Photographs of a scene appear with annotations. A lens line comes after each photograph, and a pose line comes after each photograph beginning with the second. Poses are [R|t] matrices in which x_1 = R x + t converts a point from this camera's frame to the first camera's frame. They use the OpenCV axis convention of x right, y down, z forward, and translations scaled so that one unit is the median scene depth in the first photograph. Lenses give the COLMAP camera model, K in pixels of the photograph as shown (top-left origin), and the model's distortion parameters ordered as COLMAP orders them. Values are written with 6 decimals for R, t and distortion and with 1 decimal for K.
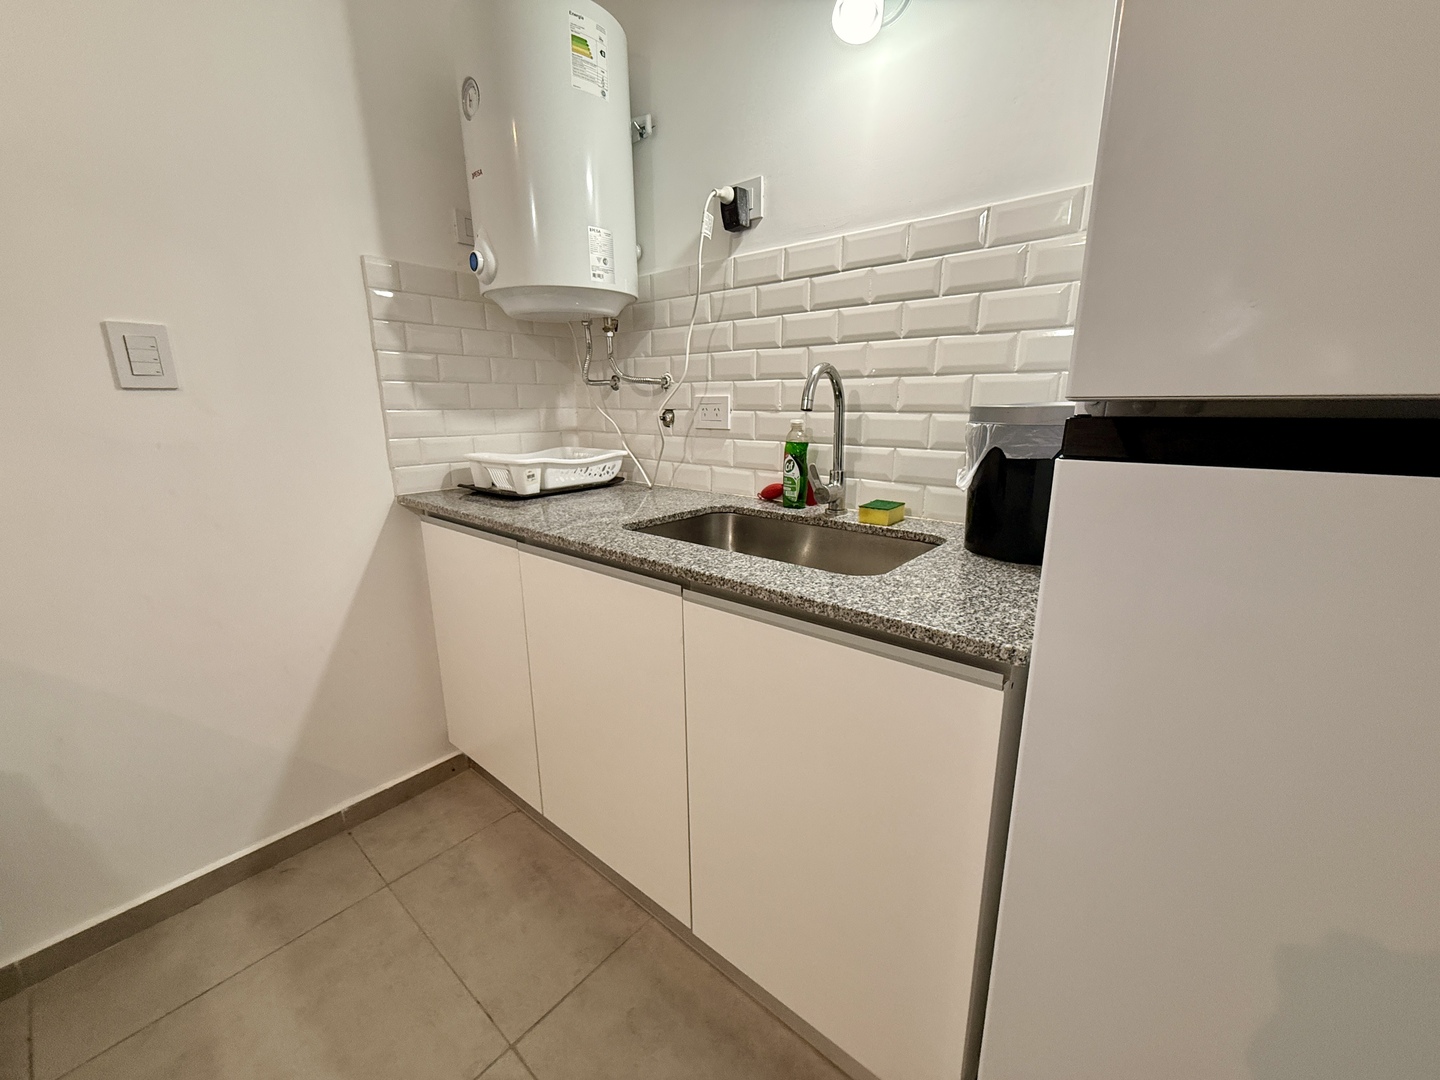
lens RADIAL K [[574.5, 0, 726.0], [0, 574.5, 542.3], [0, 0, 1]] dist [0.000206, 0.000728]
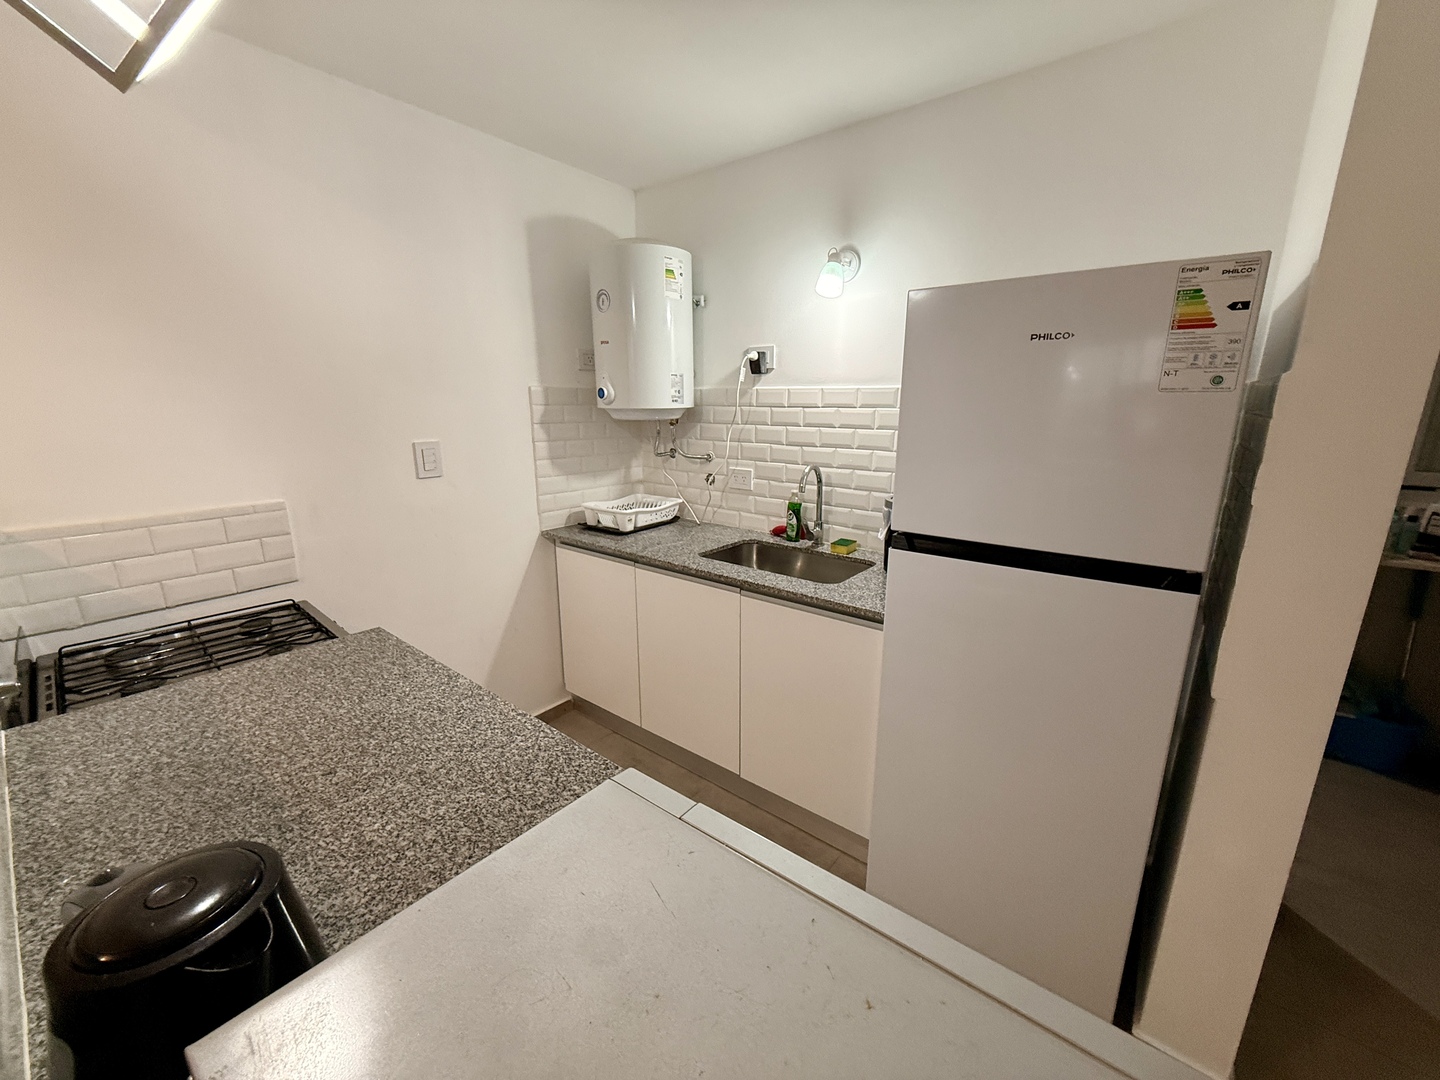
lens RADIAL K [[574.5, 0, 726.0], [0, 574.5, 542.3], [0, 0, 1]] dist [0.000206, 0.000728]
pose [[0.999592, -0.000319, 0.028571, -0.123421], [0.000233, 0.999995, 0.002995, -0.060996], [-0.028572, -0.002988, 0.999587, -0.662601]]
